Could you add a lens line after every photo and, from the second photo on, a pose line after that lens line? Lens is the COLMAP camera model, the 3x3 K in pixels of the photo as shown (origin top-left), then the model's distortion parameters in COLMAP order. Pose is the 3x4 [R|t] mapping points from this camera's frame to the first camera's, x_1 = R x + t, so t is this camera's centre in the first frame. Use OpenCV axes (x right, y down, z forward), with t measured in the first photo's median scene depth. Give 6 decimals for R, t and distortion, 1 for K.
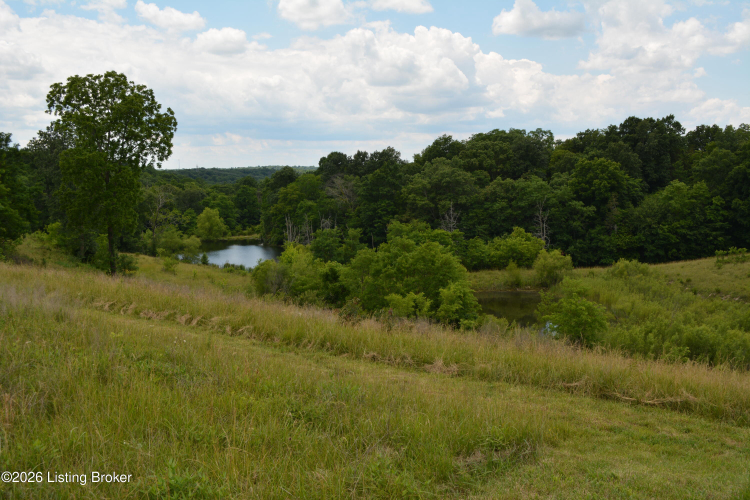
lens RADIAL K [[754.3, 0, 375.0], [0, 754.3, 250.0], [0, 0, 1]] dist [0.000836, 0.002415]
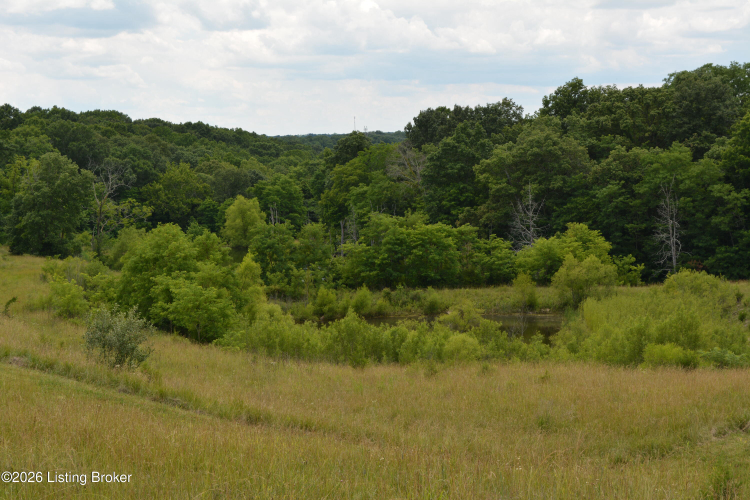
lens RADIAL K [[1382.3, 0, 375.0], [0, 1382.3, 250.0], [0, 0, 1]] dist [-0.036315, -0.134267]
pose [[0.963662, 0.009936, -0.266938, 0.273130], [-0.015432, 0.999710, -0.018498, 0.013824], [0.266677, 0.021945, 0.963536, -0.153146]]
